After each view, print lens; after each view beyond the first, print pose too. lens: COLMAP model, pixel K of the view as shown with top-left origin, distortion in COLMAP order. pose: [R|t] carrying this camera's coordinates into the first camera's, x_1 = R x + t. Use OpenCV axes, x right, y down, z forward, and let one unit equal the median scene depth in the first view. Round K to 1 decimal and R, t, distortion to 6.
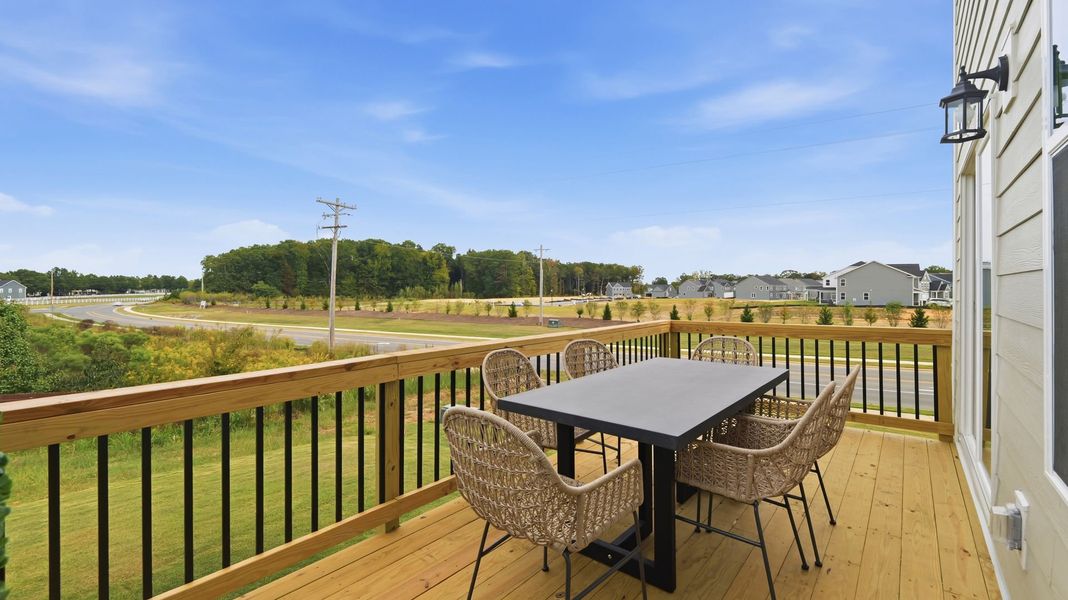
lens RADIAL K [[457.8, 0, 534.0], [0, 457.8, 285.9], [0, 0, 1]] dist [-0.000516, -0.000215]
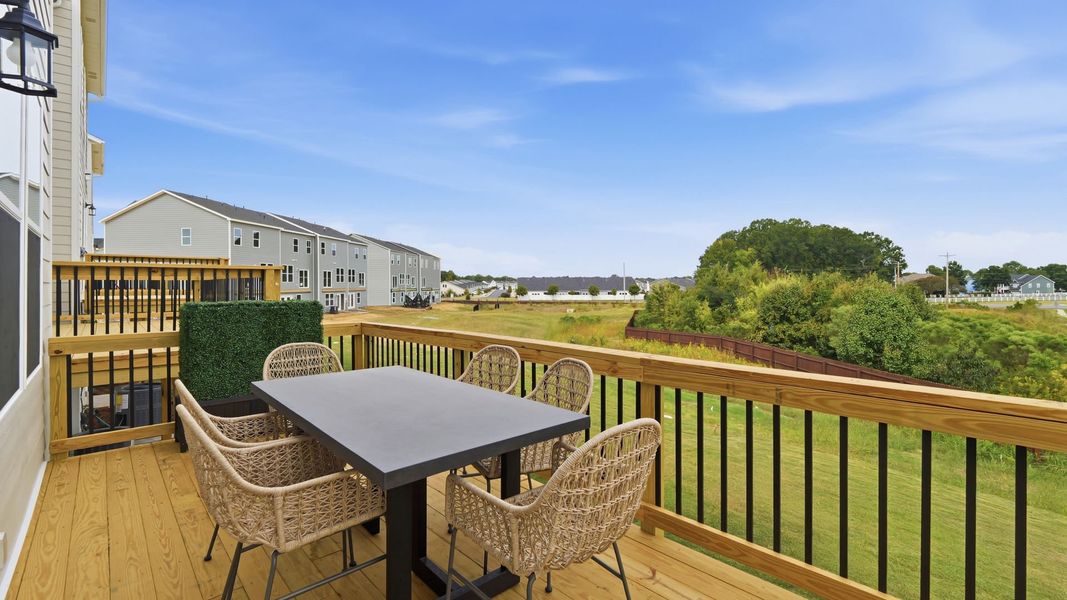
lens RADIAL K [[467.0, 0, 533.4], [0, 467.0, 276.6], [0, 0, 1]] dist [0.000143, -0.000008]
pose [[-0.133883, -0.018057, -0.990833, 0.180195], [0.010297, 0.999755, -0.019611, -0.003134], [0.990944, -0.012828, -0.133665, 0.217007]]
